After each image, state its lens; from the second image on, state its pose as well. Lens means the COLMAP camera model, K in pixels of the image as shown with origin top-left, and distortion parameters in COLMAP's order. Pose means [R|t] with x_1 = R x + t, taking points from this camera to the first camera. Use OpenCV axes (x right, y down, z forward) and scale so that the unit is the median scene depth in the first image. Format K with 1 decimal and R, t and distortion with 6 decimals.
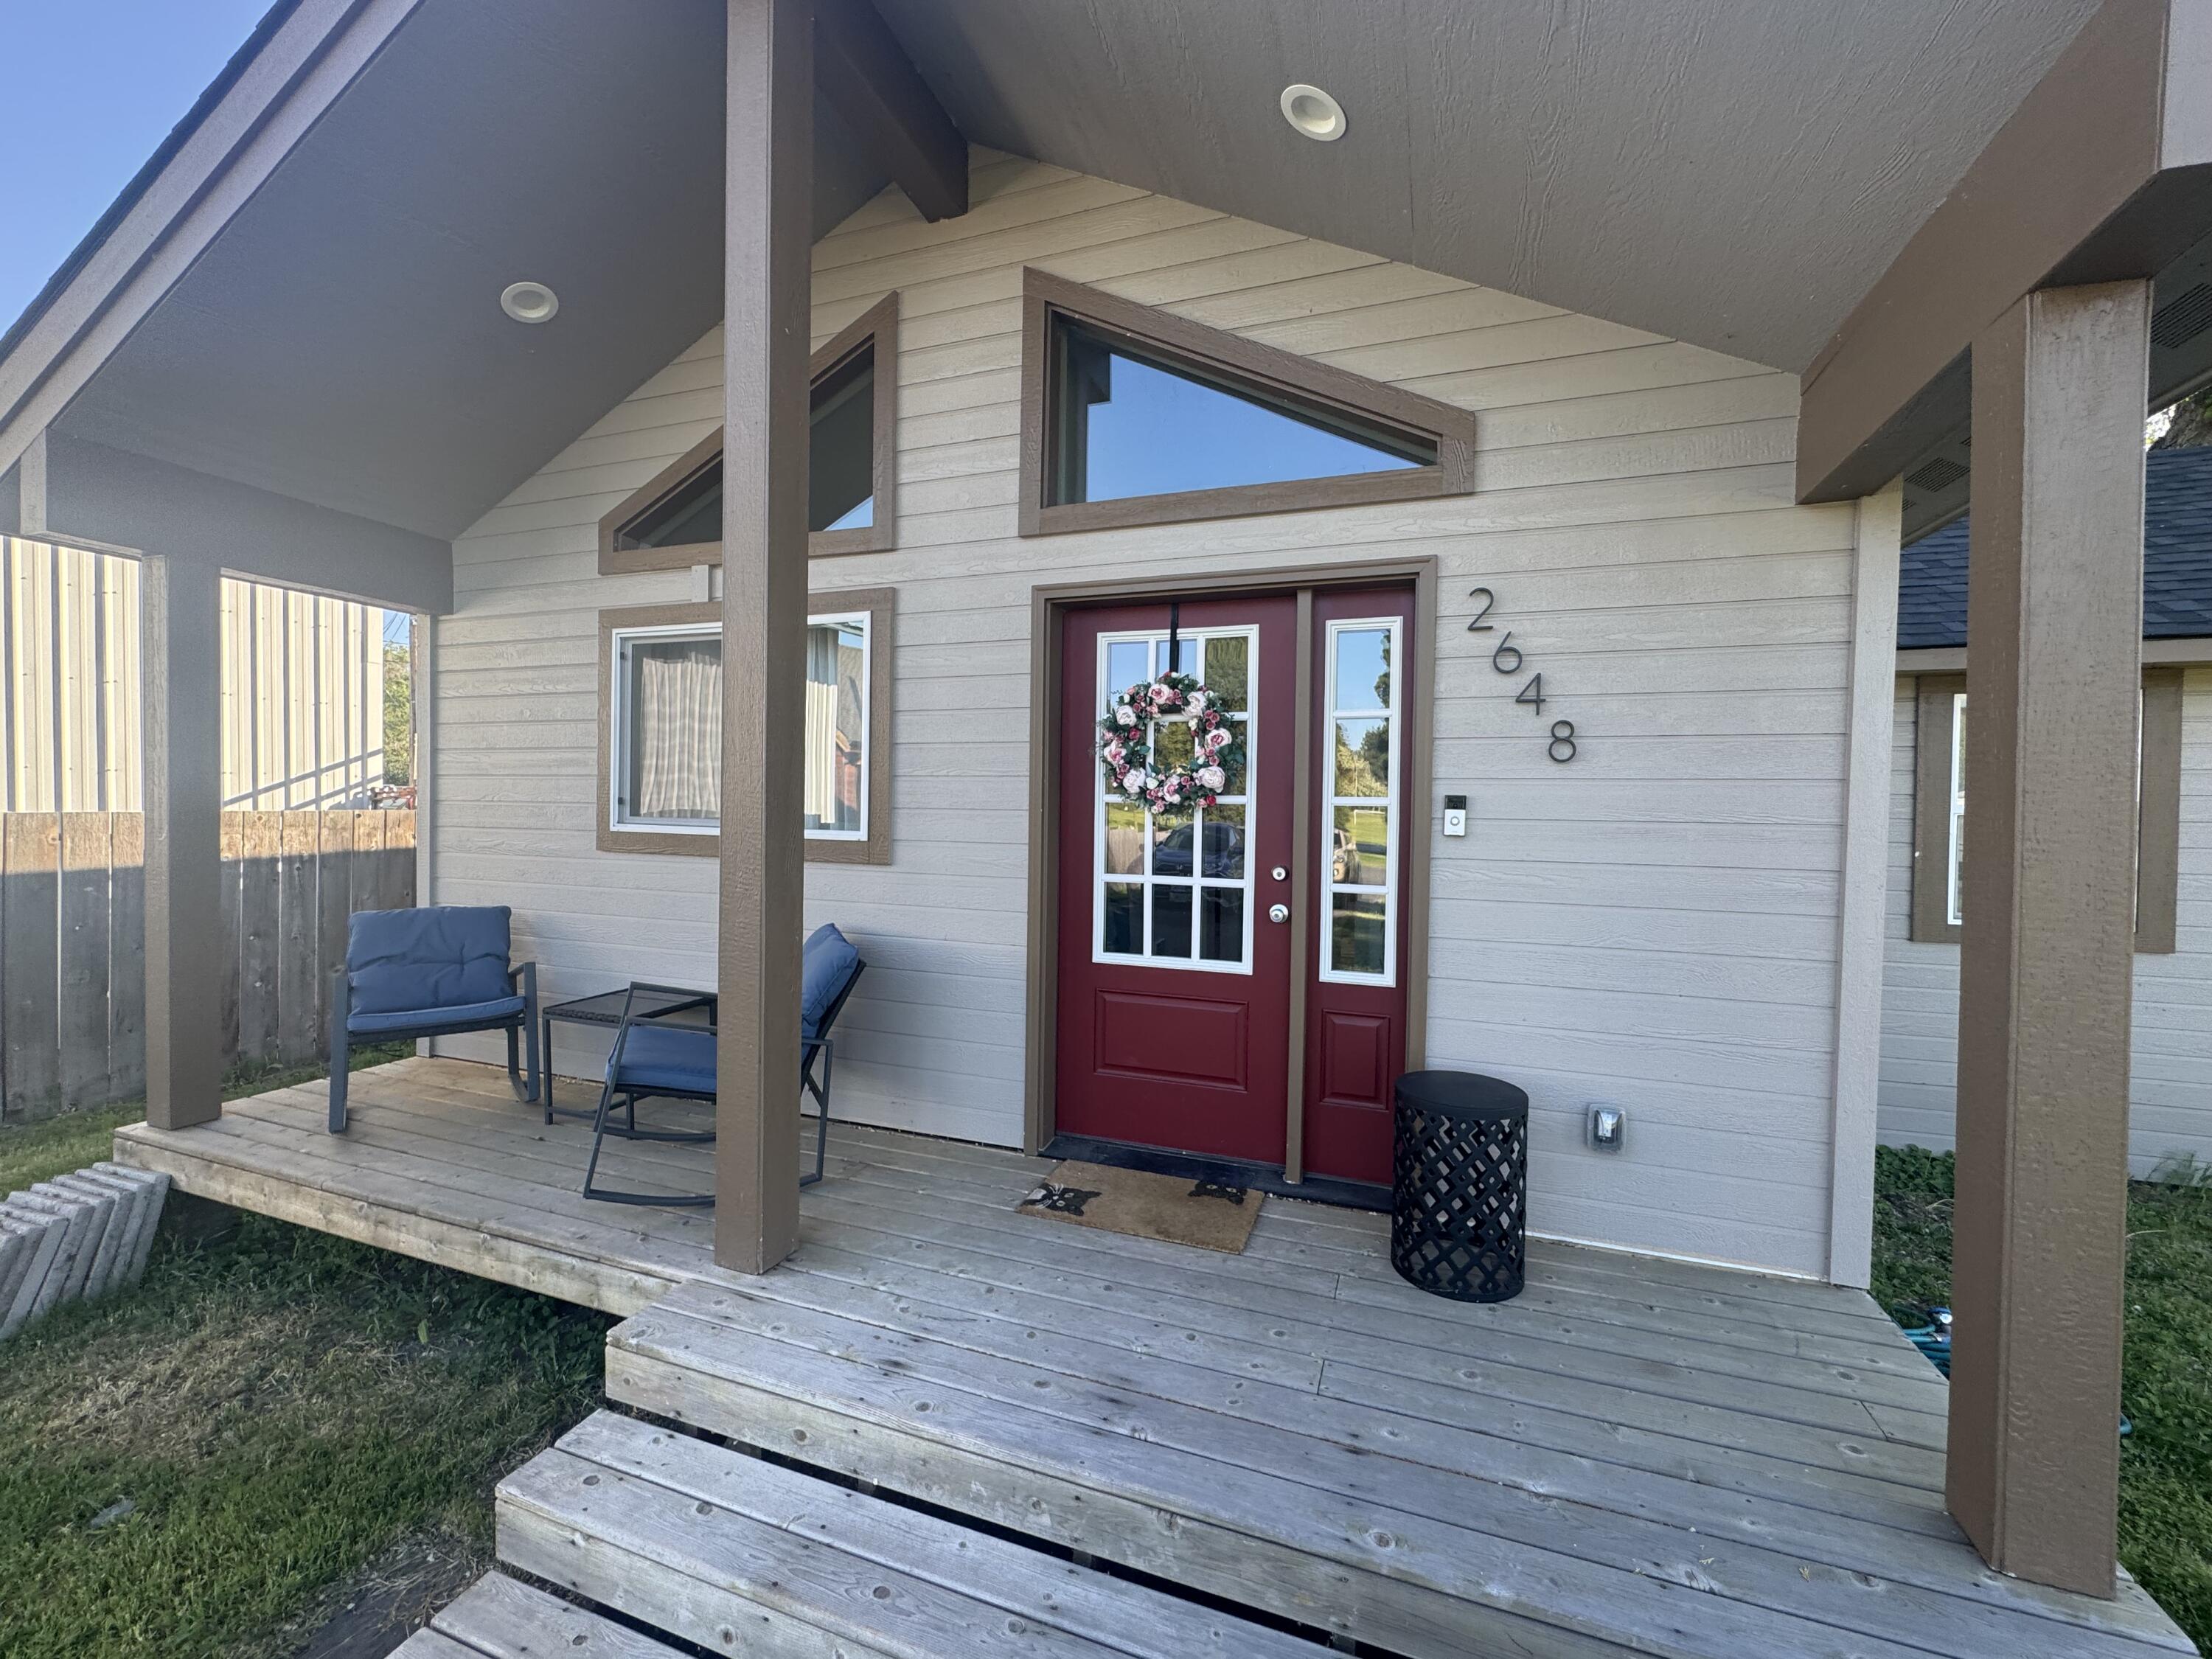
lens RADIAL K [[887.2, 0, 1113.5], [0, 887.2, 826.2], [0, 0, 1]] dist [-0.002546, -0.000400]
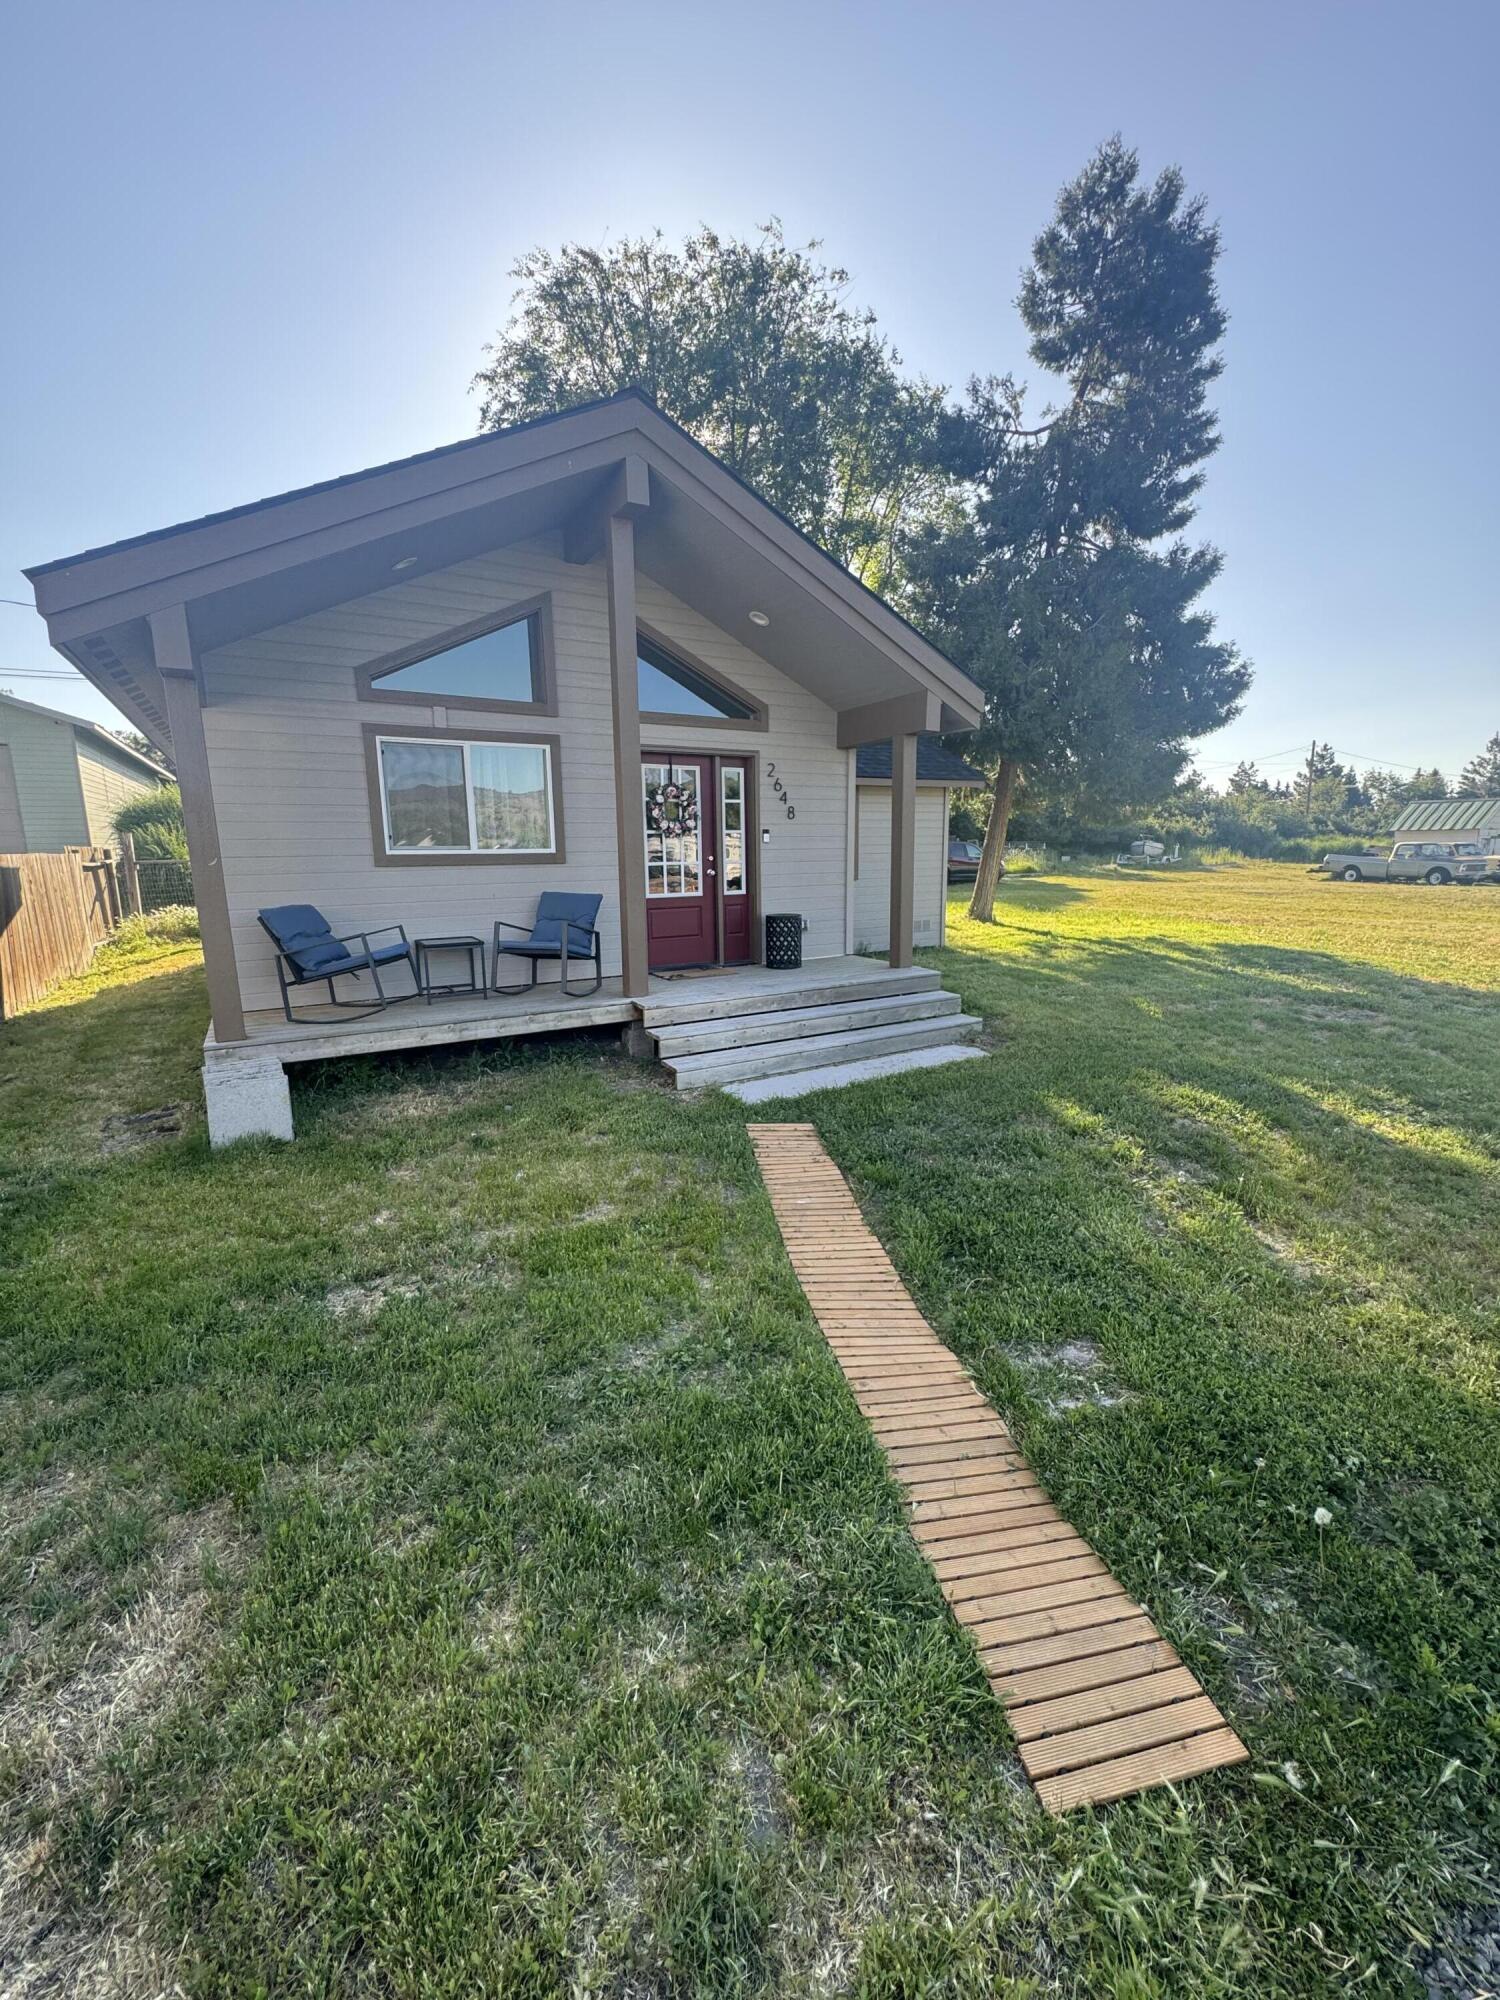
lens RADIAL K [[802.1, 0, 758.0], [0, 802.1, 995.2], [0, 0, 1]] dist [-0.002546, -0.000400]
pose [[0.636170, -0.164229, 0.753868, -1.627465], [0.038283, 0.982599, 0.181751, 0.023092], [-0.770599, -0.086765, 0.631387, -0.726658]]
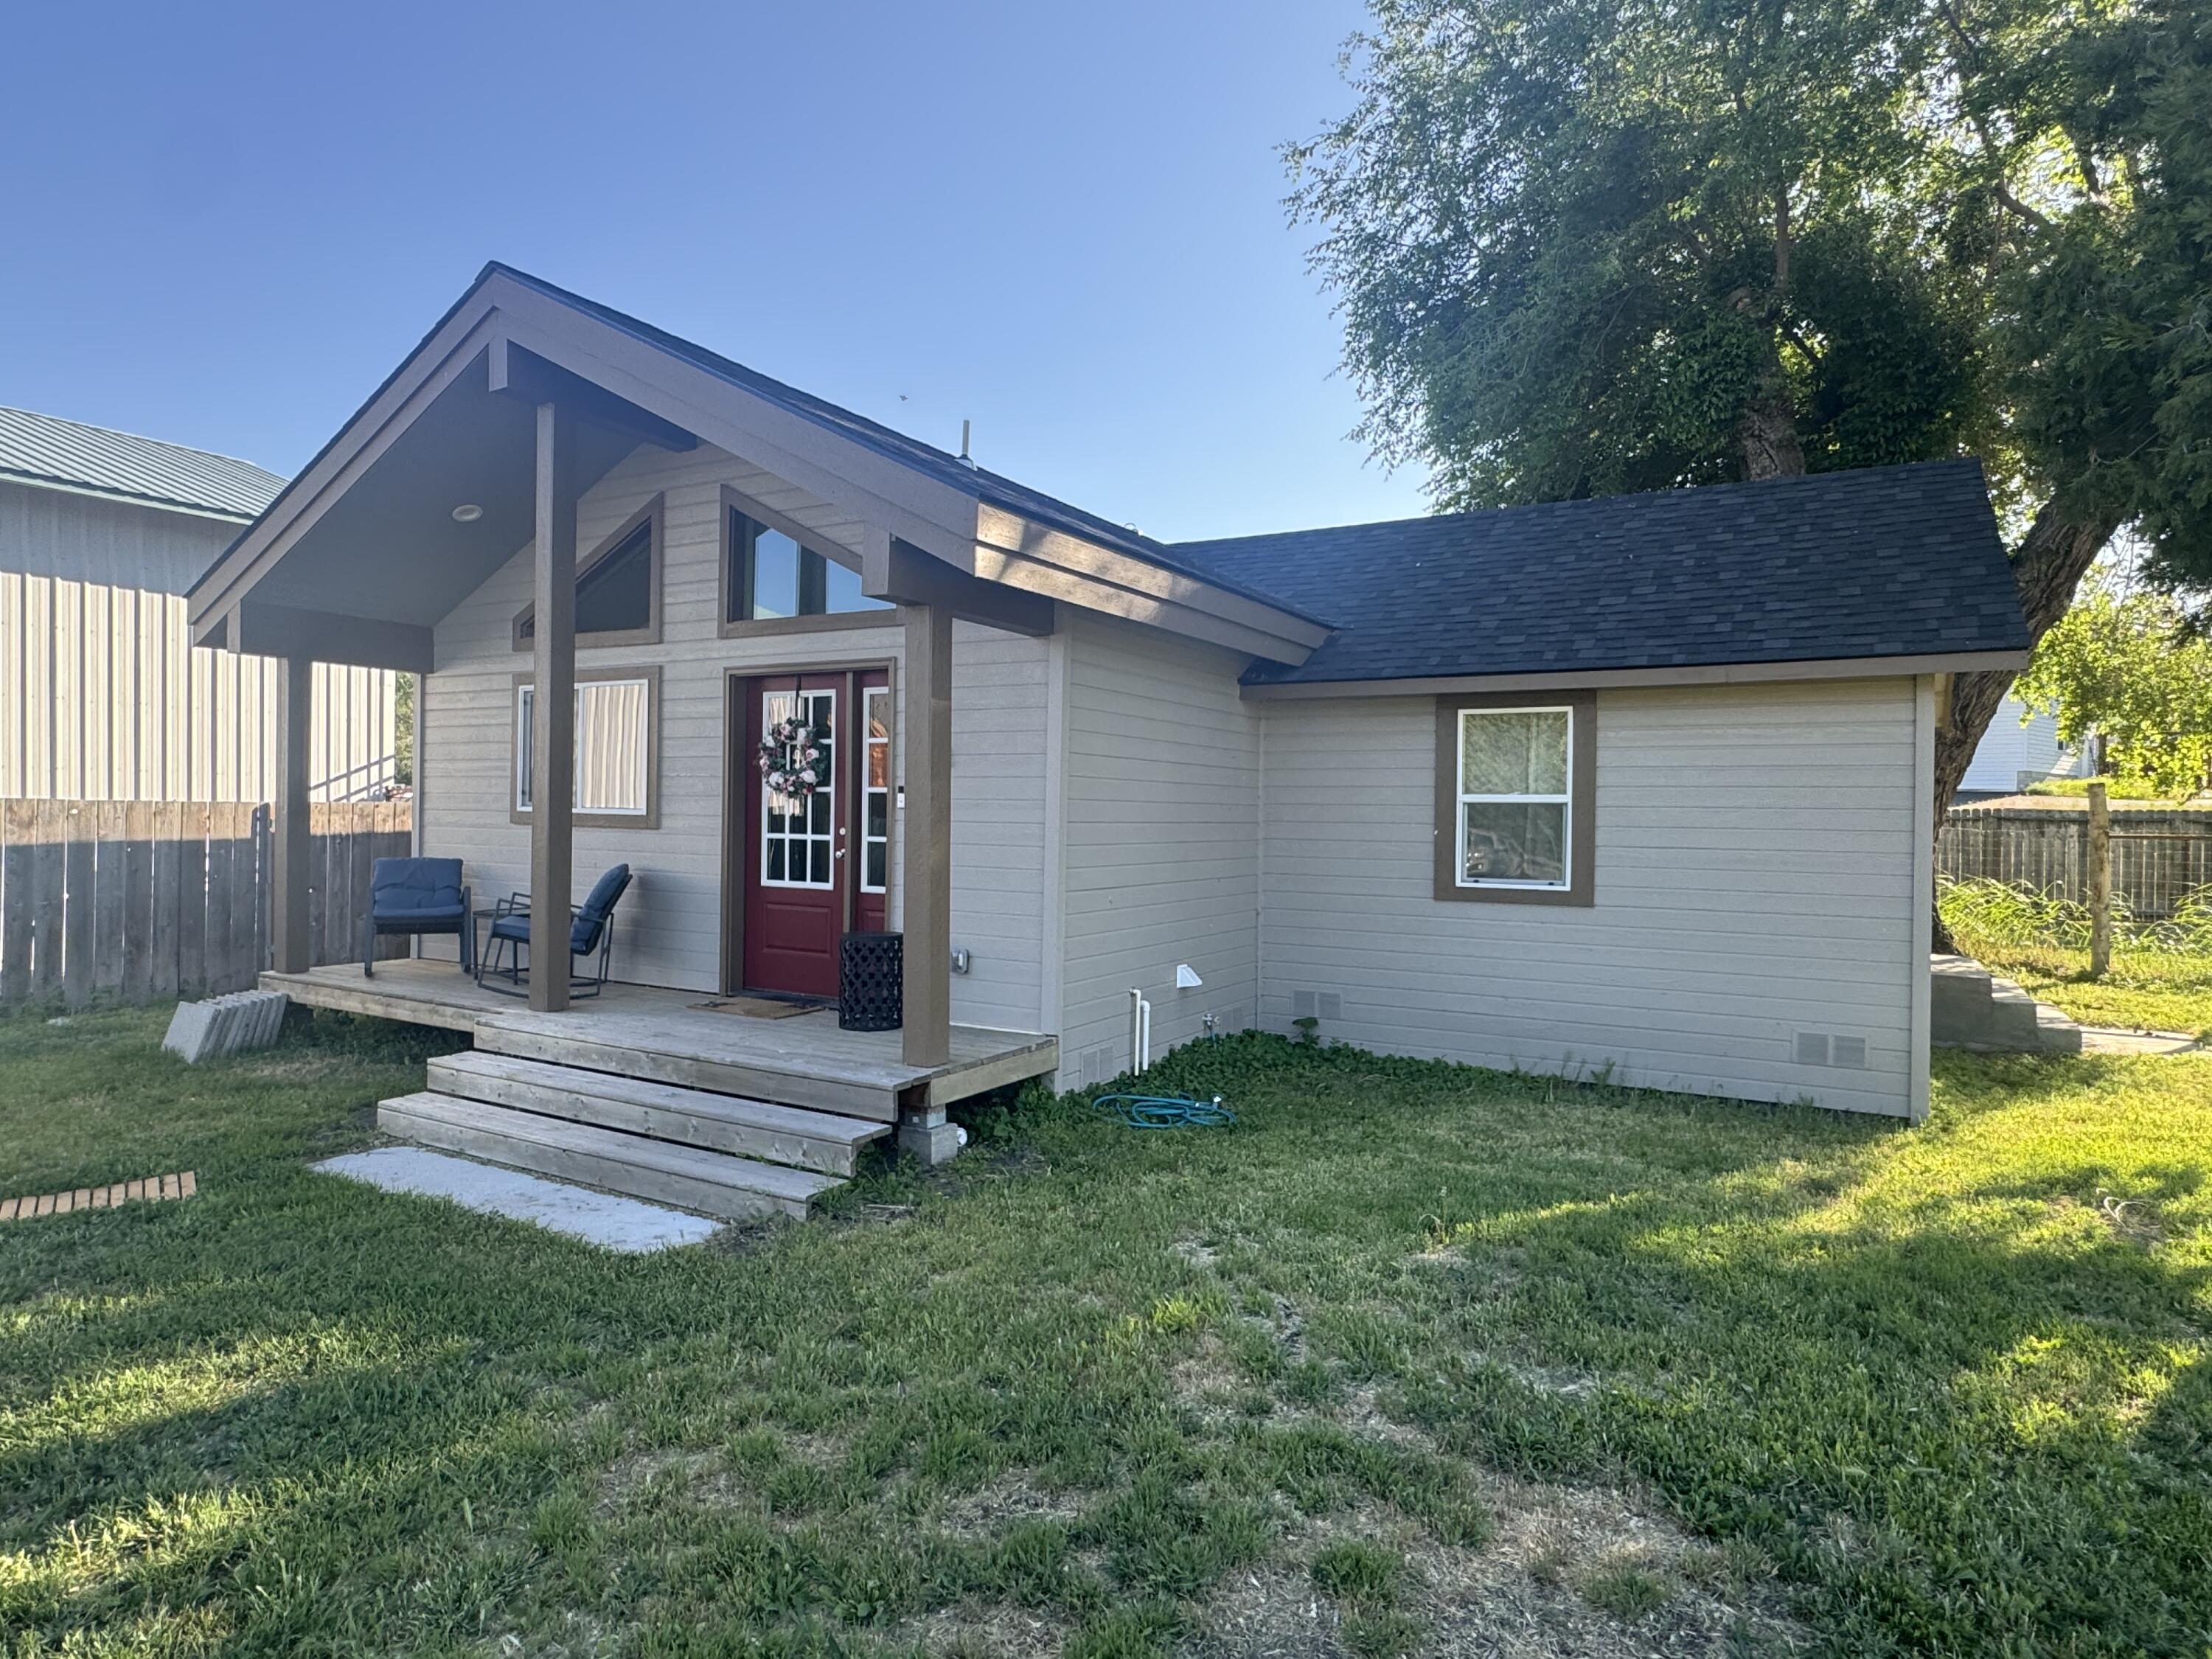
lens RADIAL K [[1287.4, 0, 1114.2], [0, 1287.4, 826.6], [0, 0, 1]] dist [-0.004042, 0.000584]
pose [[0.983839, 0.002477, -0.179038, 1.110727], [-0.004753, 0.999913, -0.012285, 0.069327], [0.178992, 0.012938, 0.983765, -1.336791]]
